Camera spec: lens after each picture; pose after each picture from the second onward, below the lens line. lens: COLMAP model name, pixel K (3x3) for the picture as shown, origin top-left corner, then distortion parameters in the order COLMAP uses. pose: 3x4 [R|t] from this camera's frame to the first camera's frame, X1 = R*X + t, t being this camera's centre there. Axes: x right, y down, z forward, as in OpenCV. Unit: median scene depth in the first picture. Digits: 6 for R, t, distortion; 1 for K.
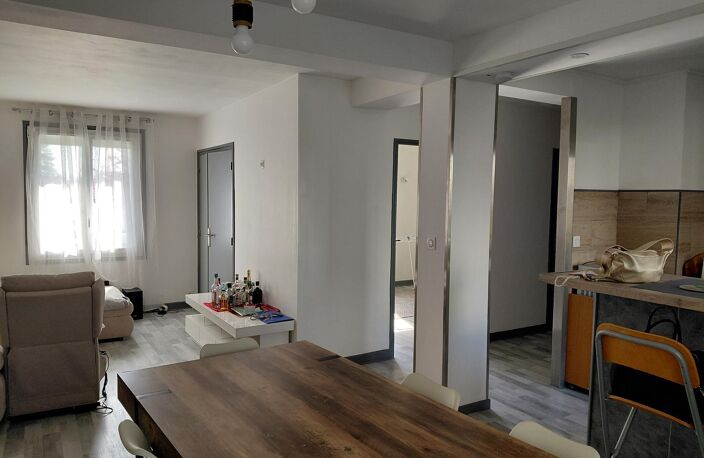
lens RADIAL K [[518.0, 0, 348.0], [0, 518.0, 236.8], [0, 0, 1]] dist [0.100727, -0.183991]
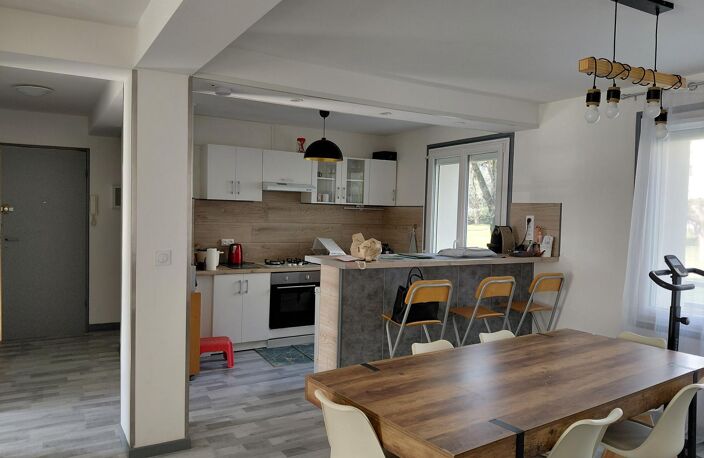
lens RADIAL K [[518.0, 0, 348.0], [0, 518.0, 236.8], [0, 0, 1]] dist [0.100727, -0.183991]
pose [[0.004261, -0.061051, 0.998126, -0.656315], [0.051284, 0.996835, 0.060753, -0.055030], [-0.998675, 0.050929, 0.007378, 0.641900]]
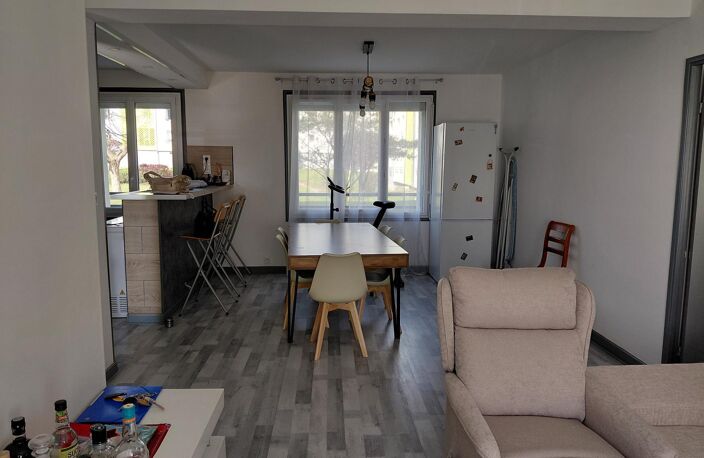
lens RADIAL K [[518.0, 0, 348.0], [0, 518.0, 236.8], [0, 0, 1]] dist [0.100727, -0.183991]
pose [[-0.879085, -0.088379, 0.468401, -0.615841], [0.017536, 0.976000, 0.217066, -0.108017], [-0.476343, 0.199033, -0.856436, 1.490187]]
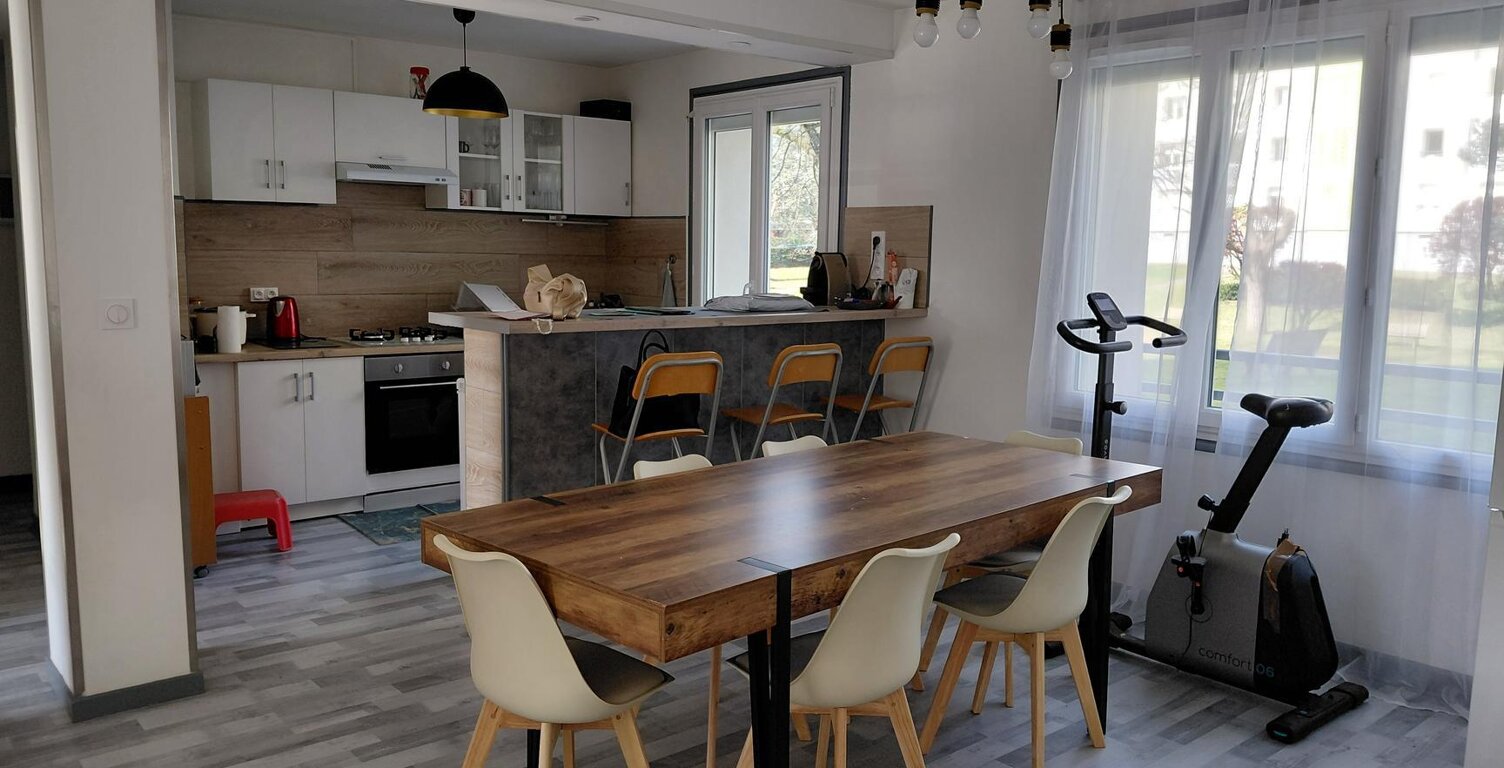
lens RADIAL K [[1107.1, 0, 758.7], [0, 1107.1, 400.8], [0, 0, 1]] dist [0.169560, -0.422468]
pose [[-0.172441, -0.152101, 0.973206, -0.764876], [0.055706, 0.984919, 0.163802, -0.034686], [-0.983443, 0.082459, -0.161368, 0.603772]]
